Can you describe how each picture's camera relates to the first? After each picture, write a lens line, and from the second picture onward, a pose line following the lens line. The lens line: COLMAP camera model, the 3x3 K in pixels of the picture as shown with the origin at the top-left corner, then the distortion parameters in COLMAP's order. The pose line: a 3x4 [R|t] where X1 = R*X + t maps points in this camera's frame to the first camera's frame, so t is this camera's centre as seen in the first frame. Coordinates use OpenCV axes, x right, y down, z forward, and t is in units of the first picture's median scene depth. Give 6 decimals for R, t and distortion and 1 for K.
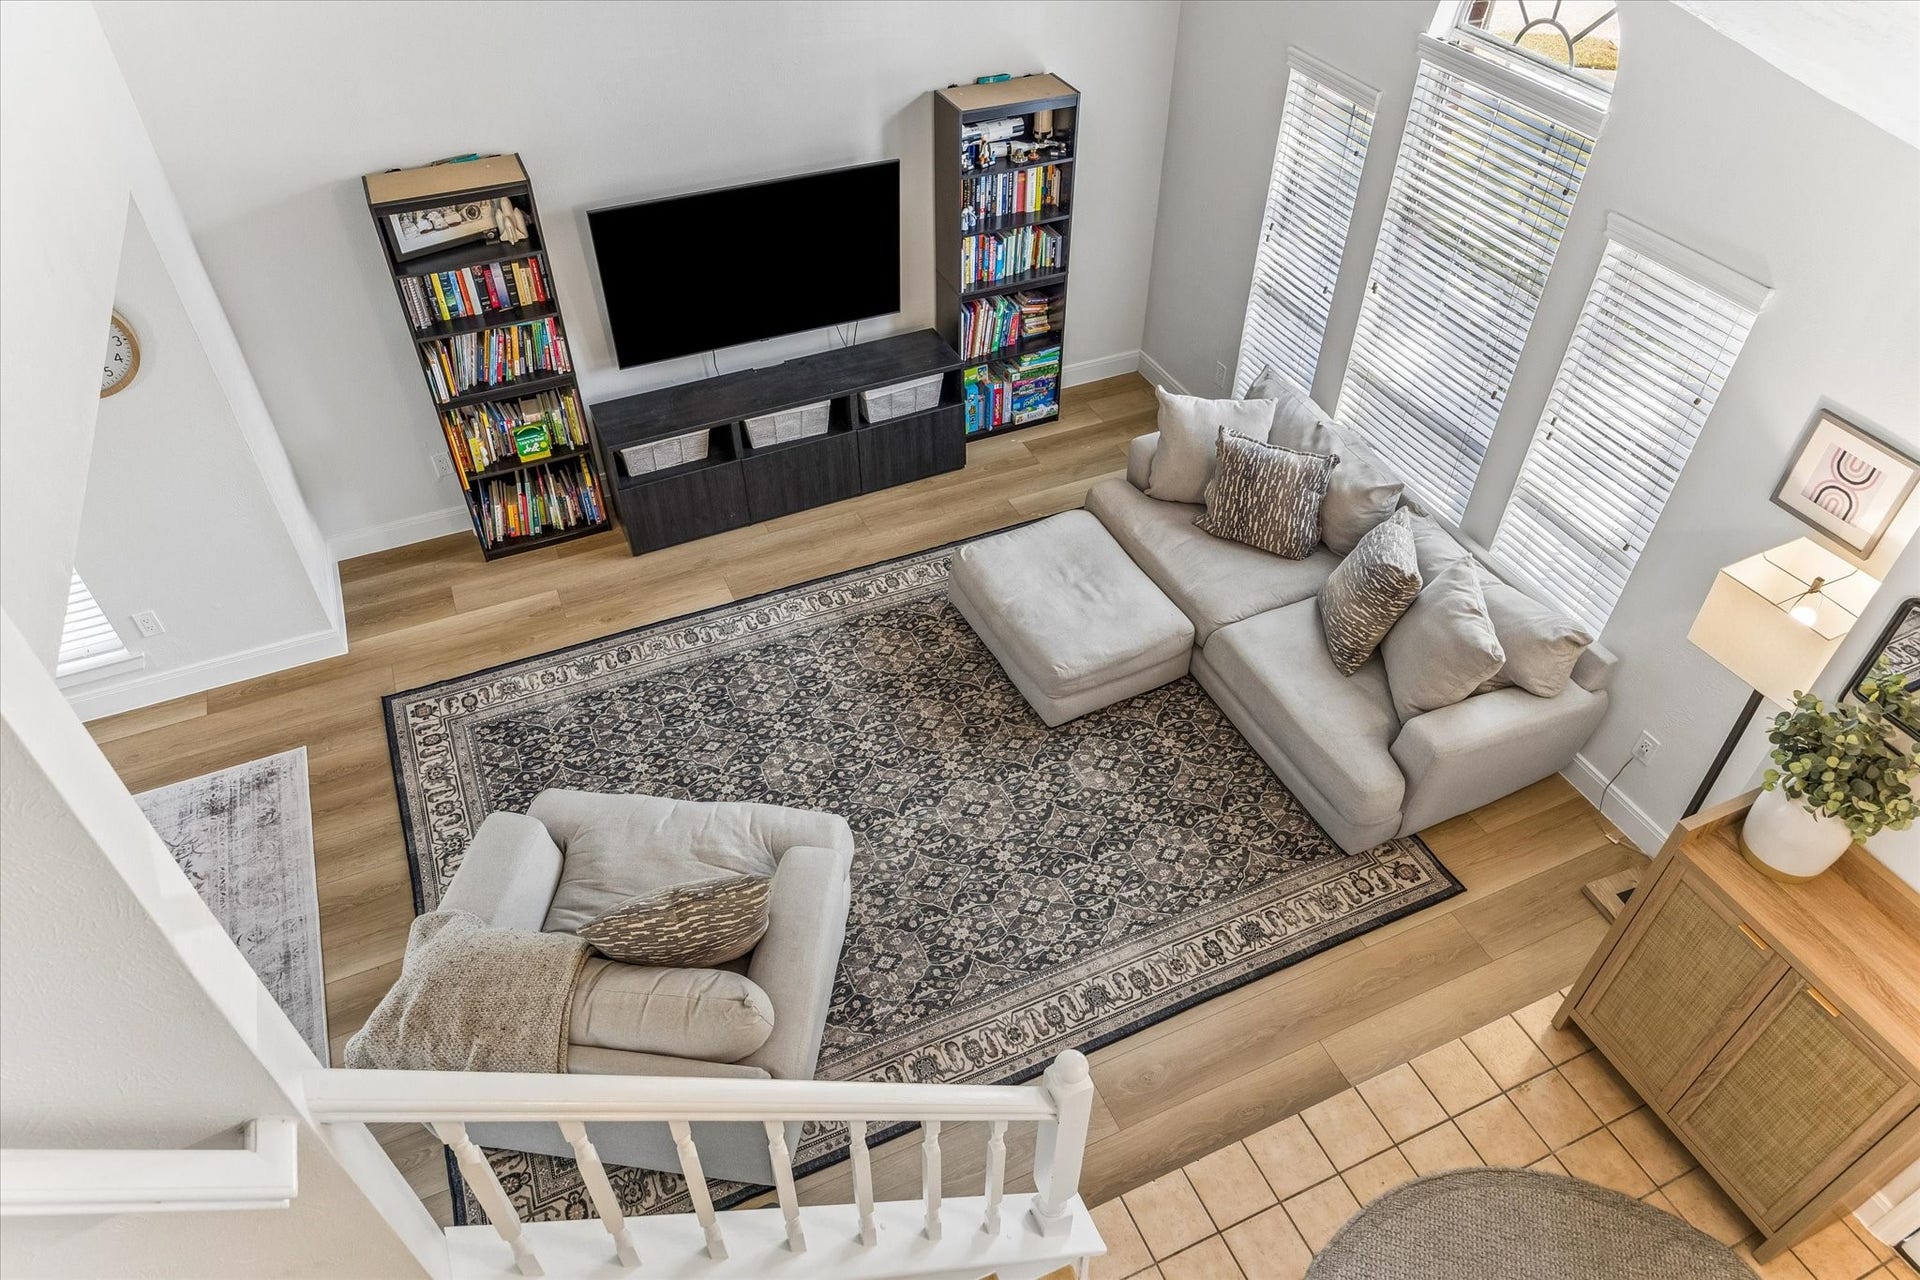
lens RADIAL K [[1232.2, 0, 966.3], [0, 1232.2, 636.9], [0, 0, 1]] dist [-0.010922, -0.000449]
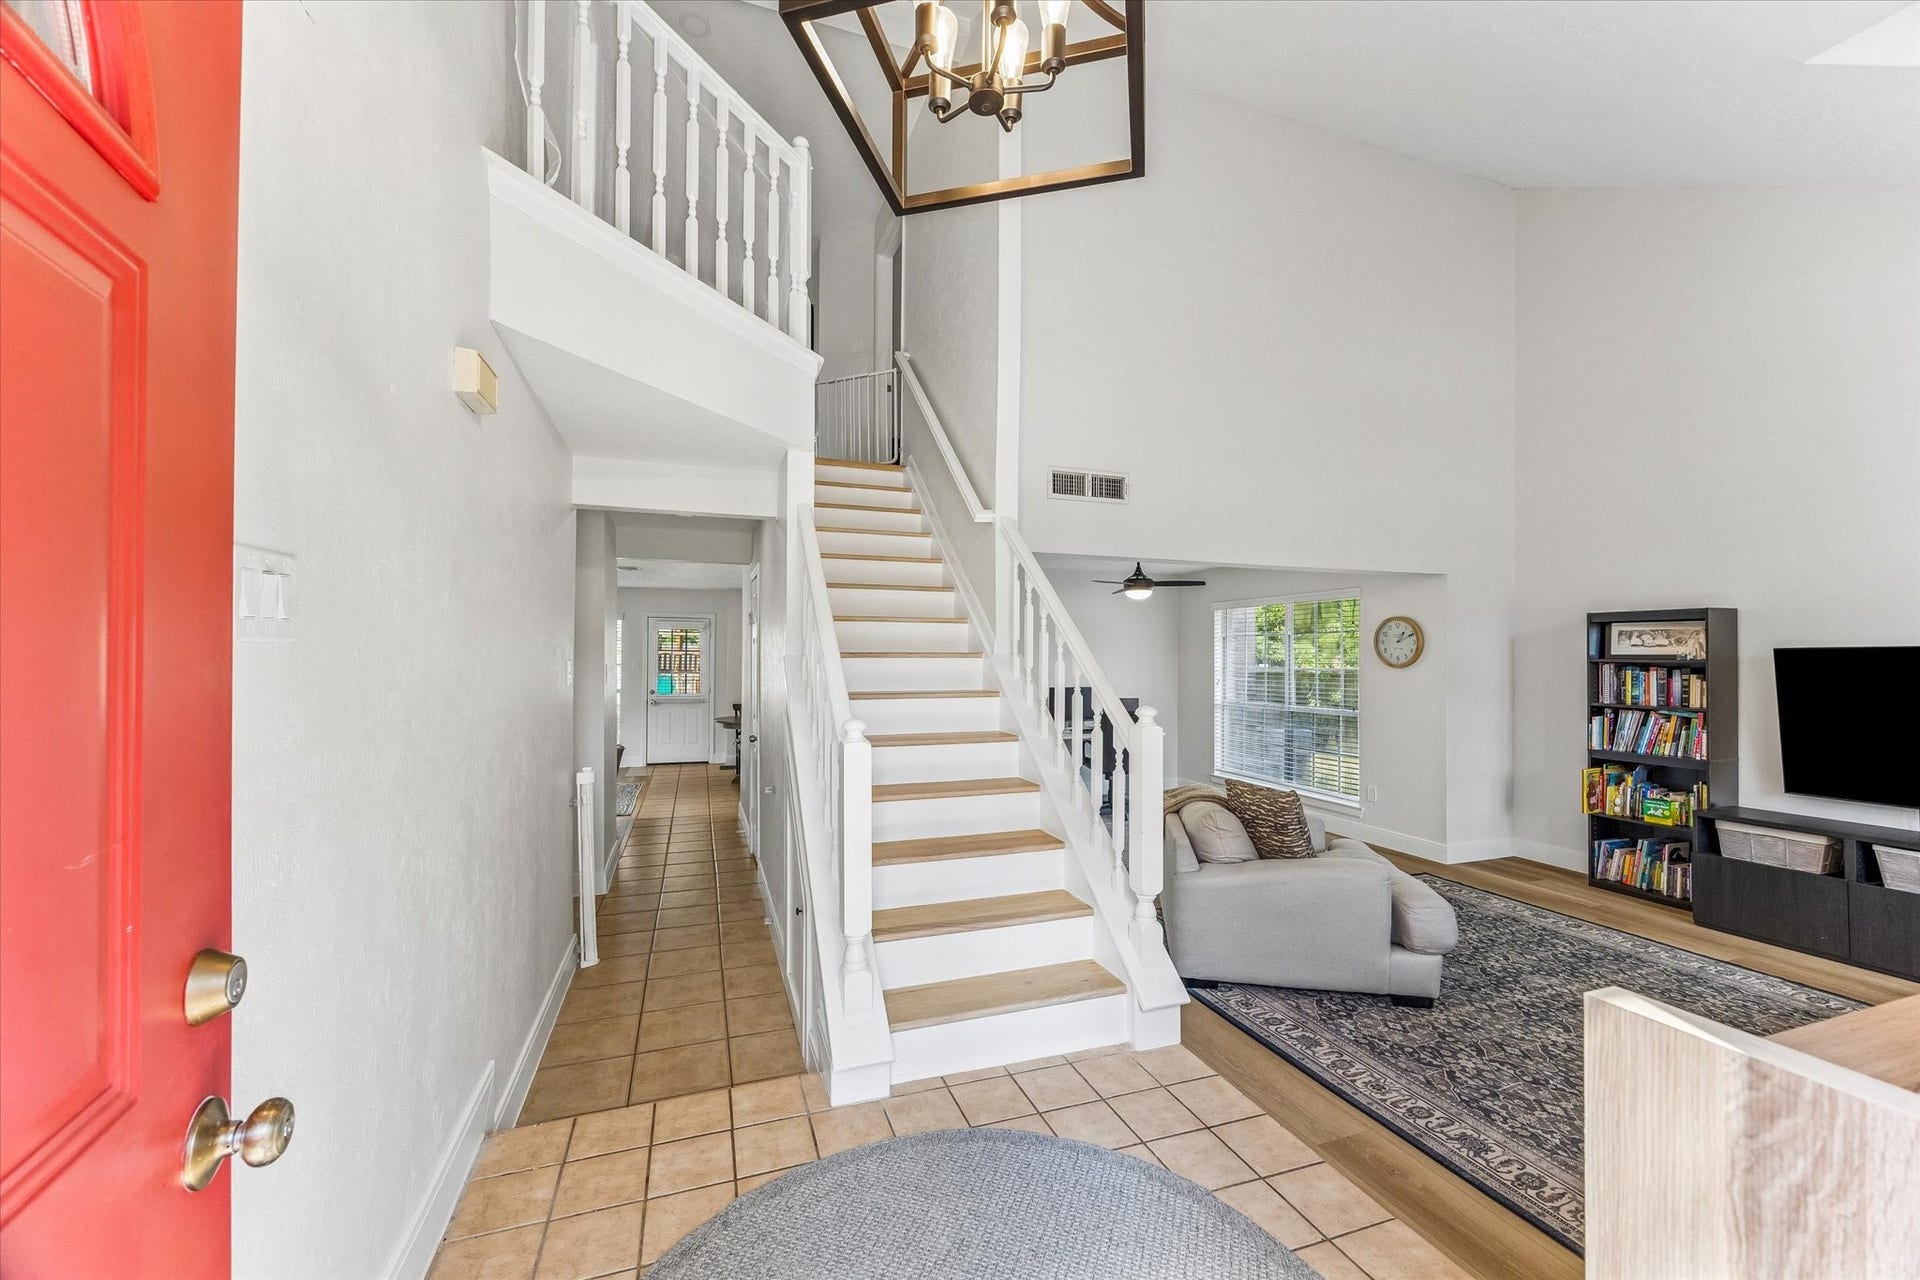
lens RADIAL K [[739.8, 0, 962.9], [0, 739.8, 654.1], [0, 0, 1]] dist [0.000623, 0.000136]
pose [[-0.073619, -0.013369, -0.997197, 0.549043], [-0.680890, 0.731267, 0.040464, 0.217381], [0.728676, 0.681961, -0.062937, 0.437943]]
